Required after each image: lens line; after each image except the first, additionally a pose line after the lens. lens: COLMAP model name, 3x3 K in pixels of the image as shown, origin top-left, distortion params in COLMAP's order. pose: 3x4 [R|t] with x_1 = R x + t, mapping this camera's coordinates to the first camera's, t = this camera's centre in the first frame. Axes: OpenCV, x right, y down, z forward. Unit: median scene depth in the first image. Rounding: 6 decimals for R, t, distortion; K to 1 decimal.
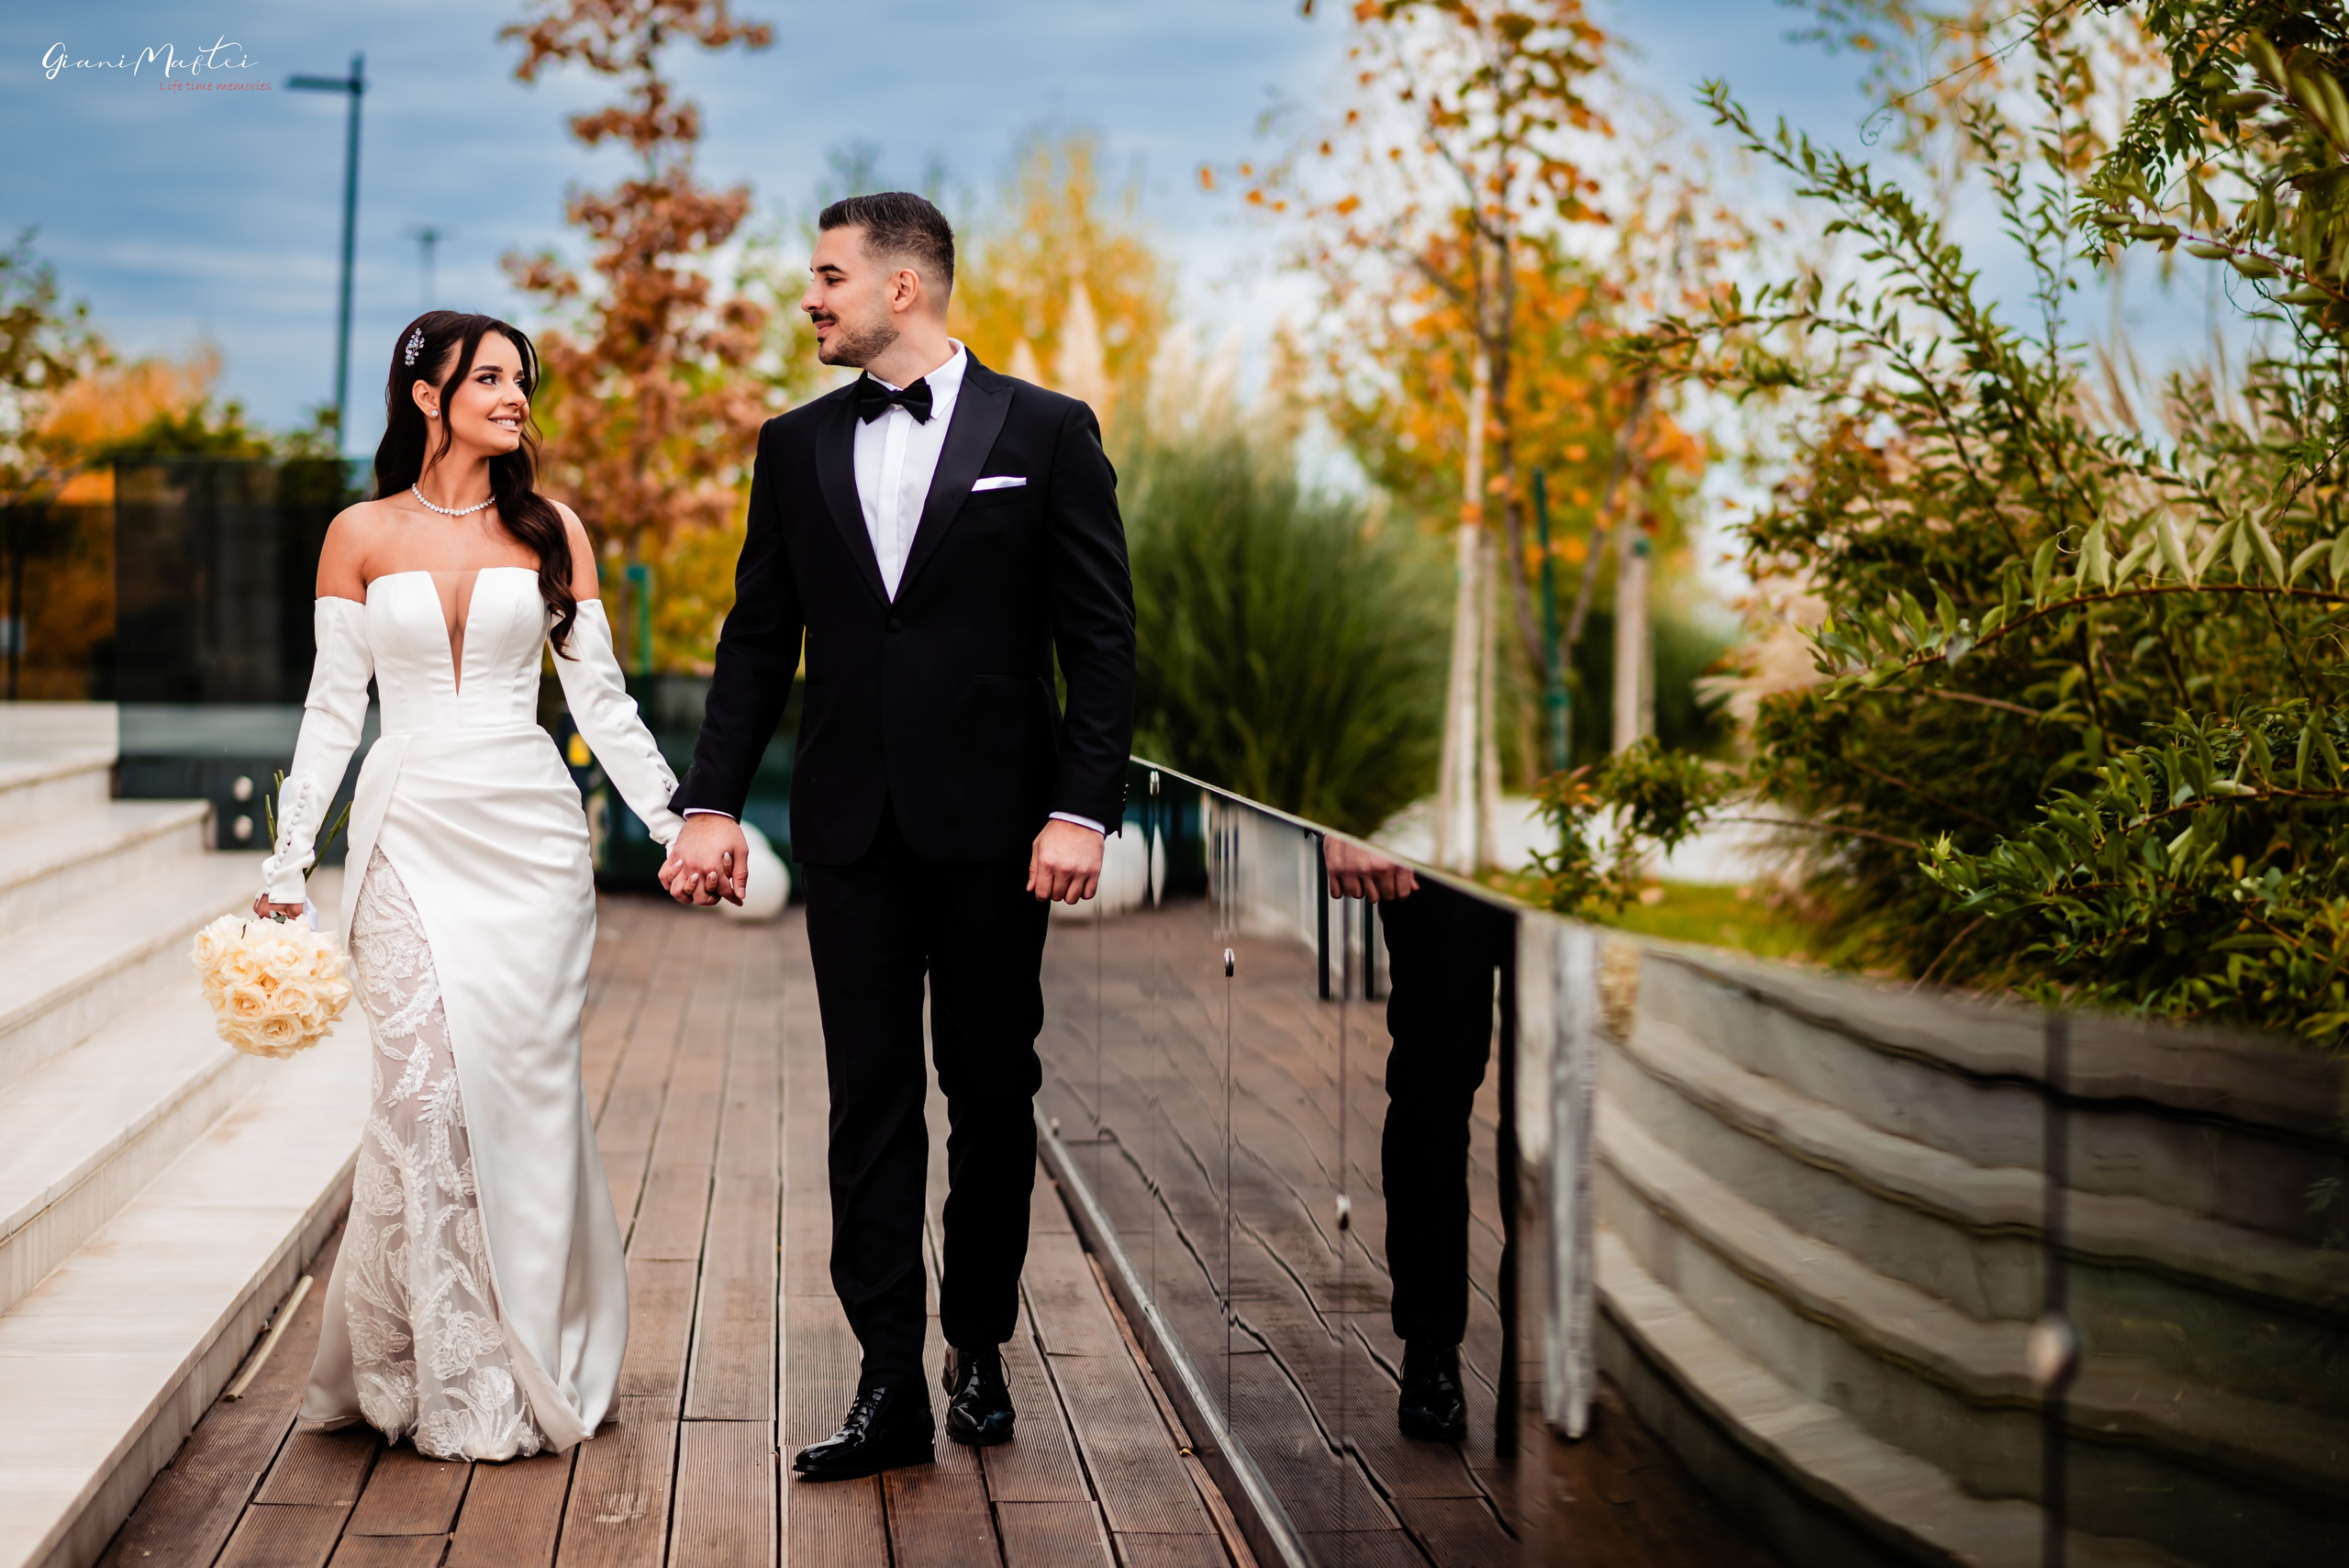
lens RADIAL K [[5914.1, 0, 1174.5], [0, 5914.1, 784.0], [0, 0, 1]] dist [0.013929, -0.246263]
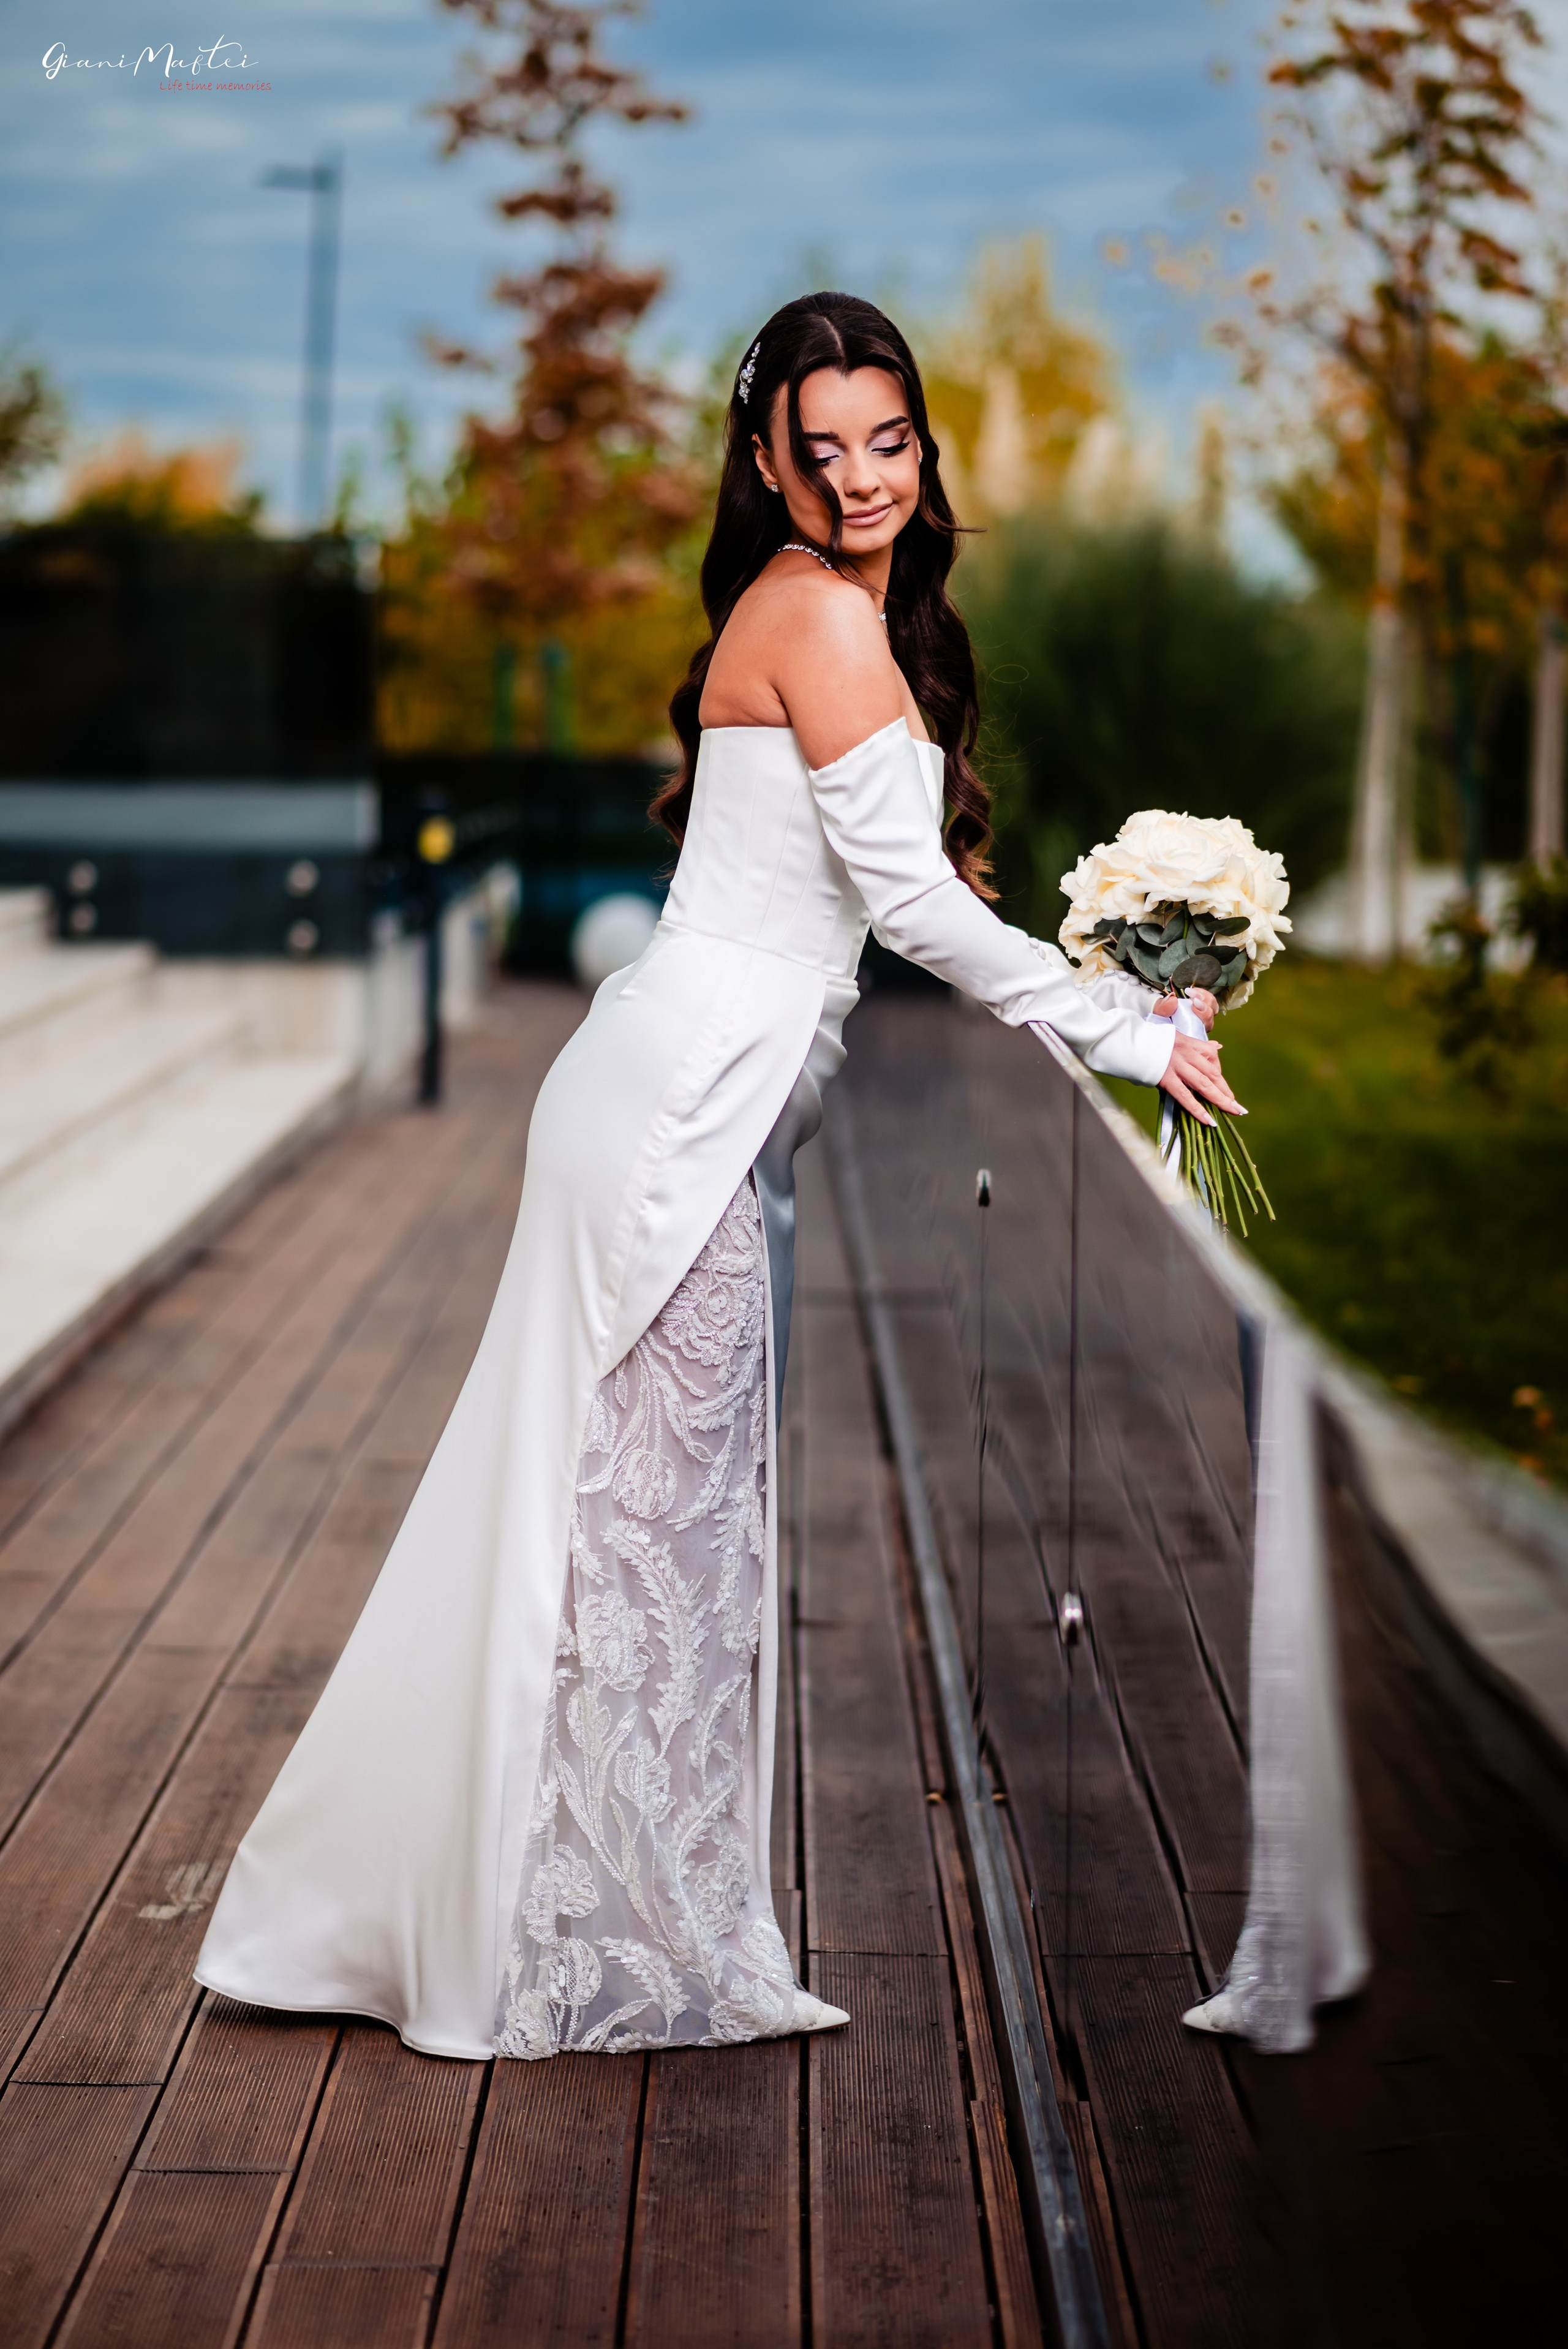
lens RADIAL K [[5340.0, 0, 784.0], [0, 5340.0, 1174.5], [0, 0, 1]] dist [0.008173, -0.130486]
pose [[0.997822, 0.011710, -0.064916, 0.009871], [-0.007630, 0.998000, 0.062744, -0.005157], [0.065520, -0.062112, 0.995916, 0.108628]]
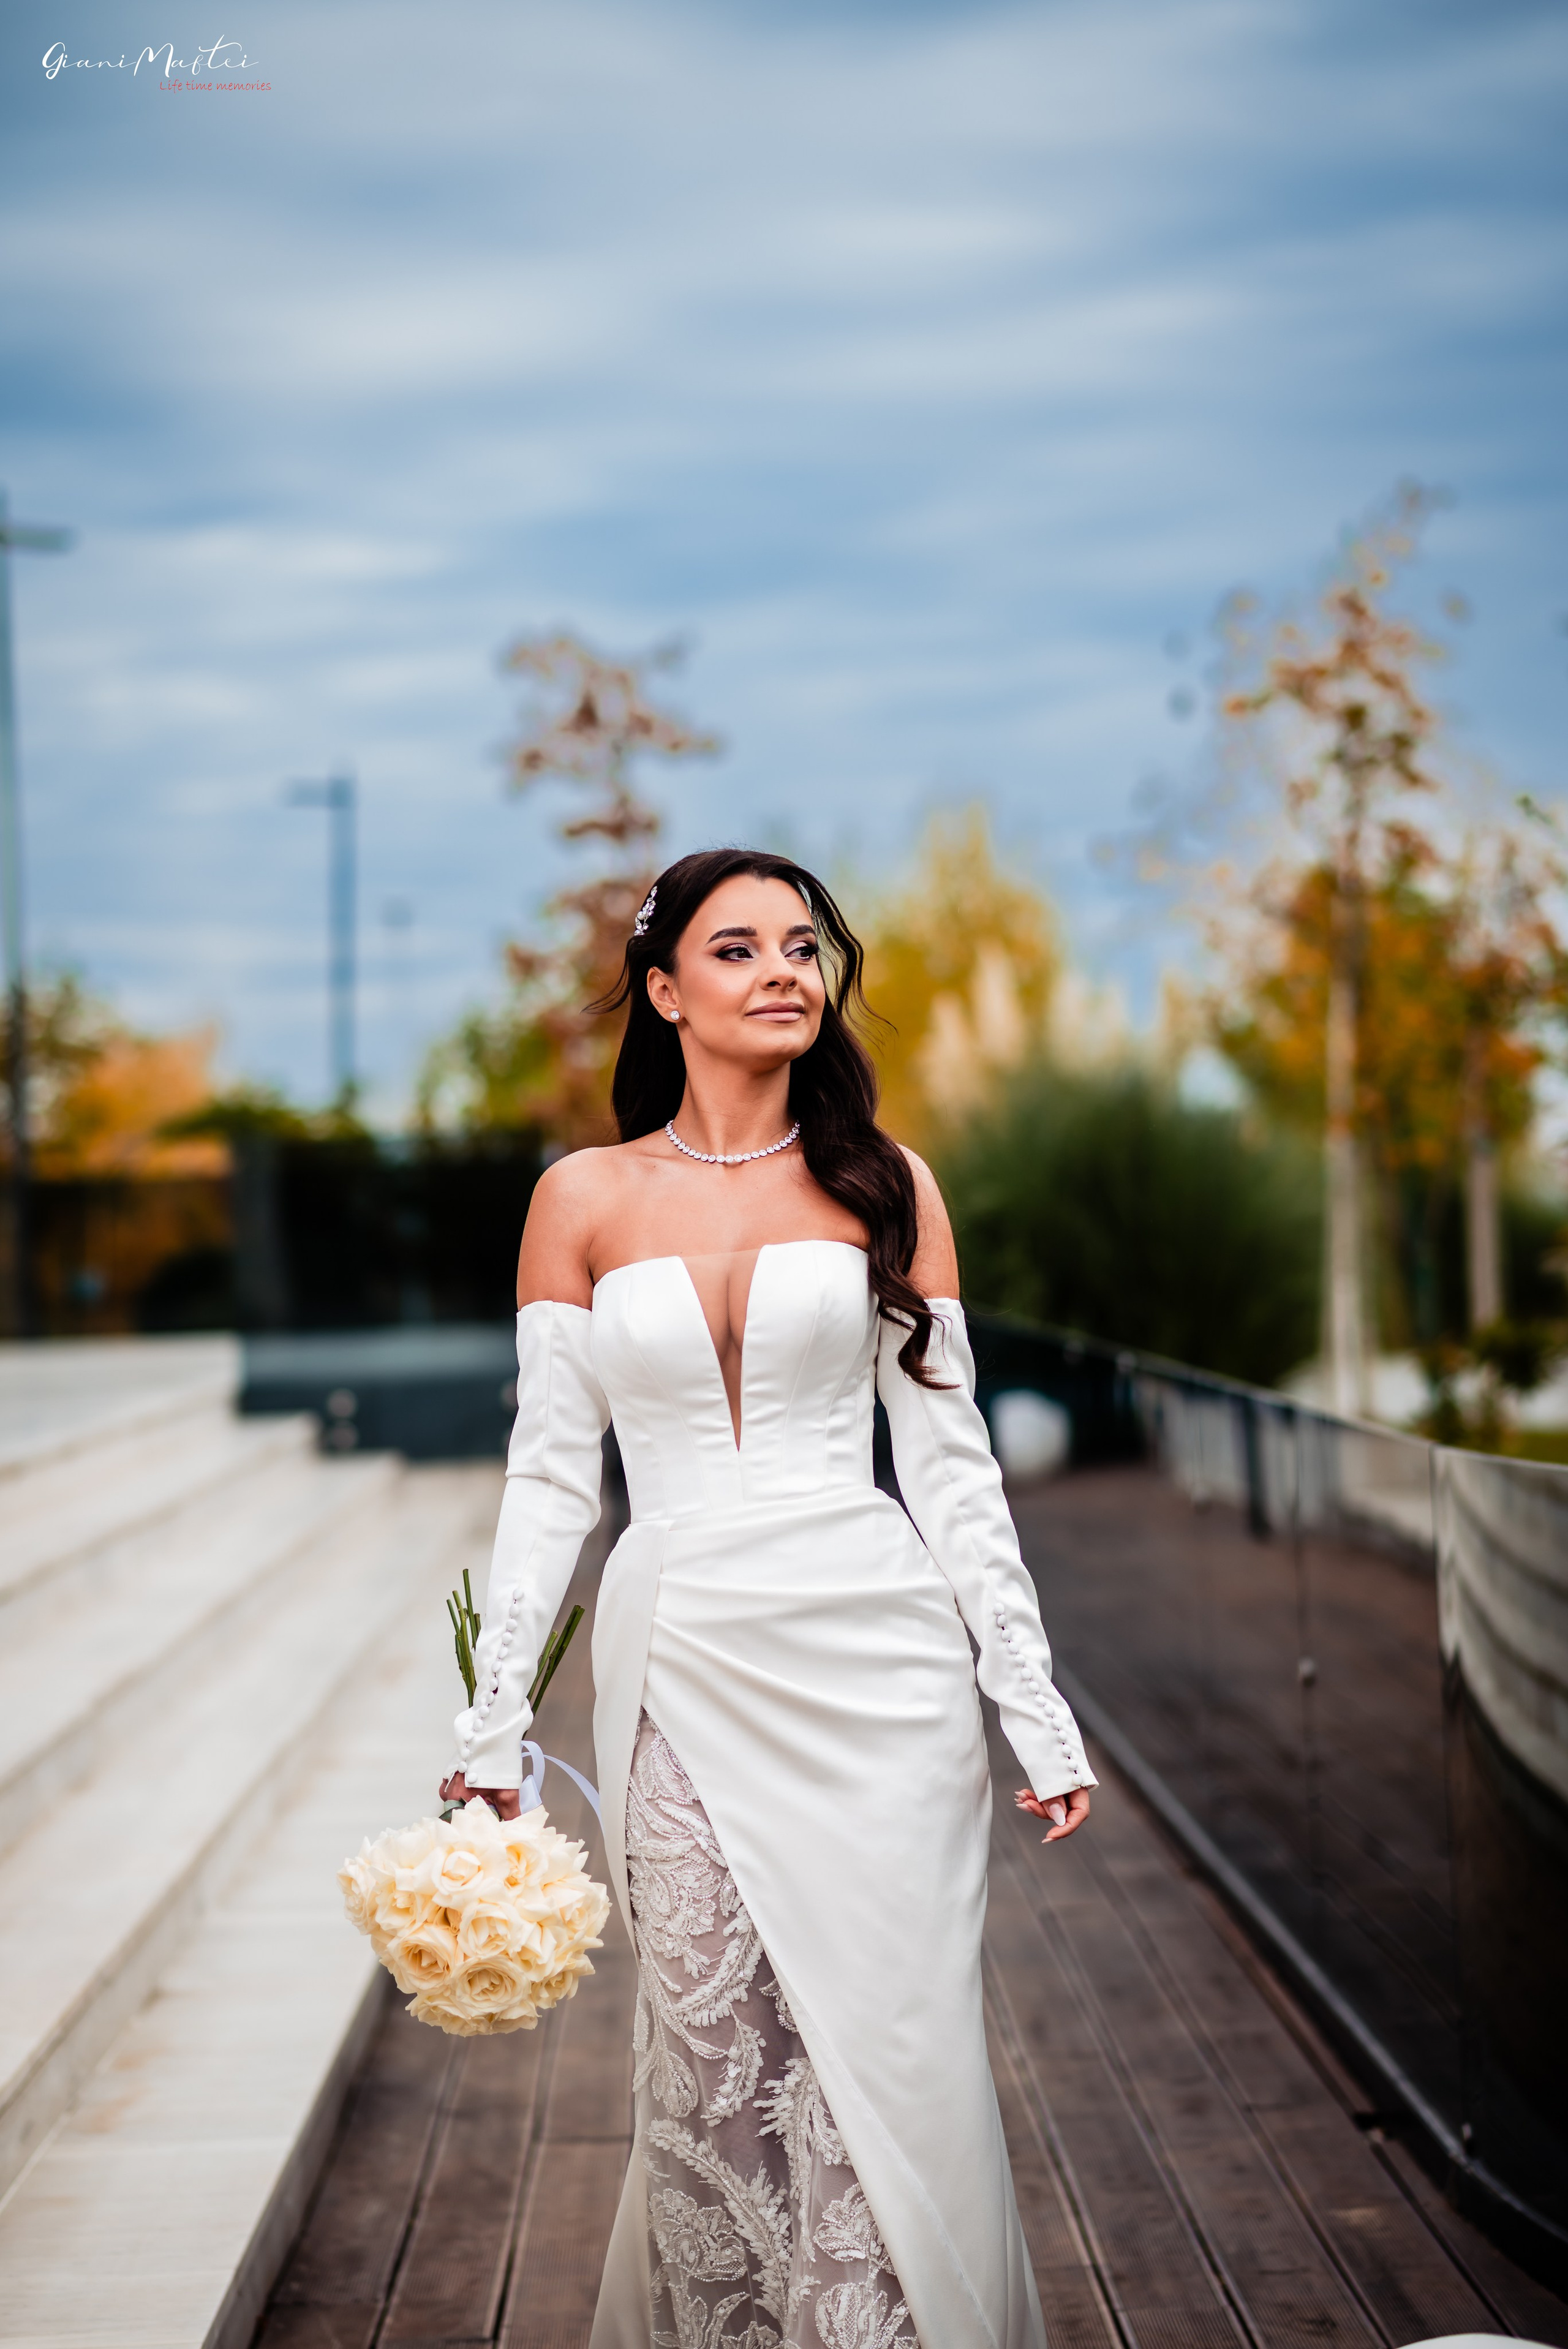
lens RADIAL K [[5340.0, 0, 784.0], [0, 5340.0, 1174.5], [0, 0, 1]] dist [0.008173, -0.130486]
pose [[0.997445, -0.050098, -0.050926, -0.006837], [0.048209, 0.998127, -0.037667, -0.000698], [0.052718, 0.035116, 0.997992, -0.068690]]
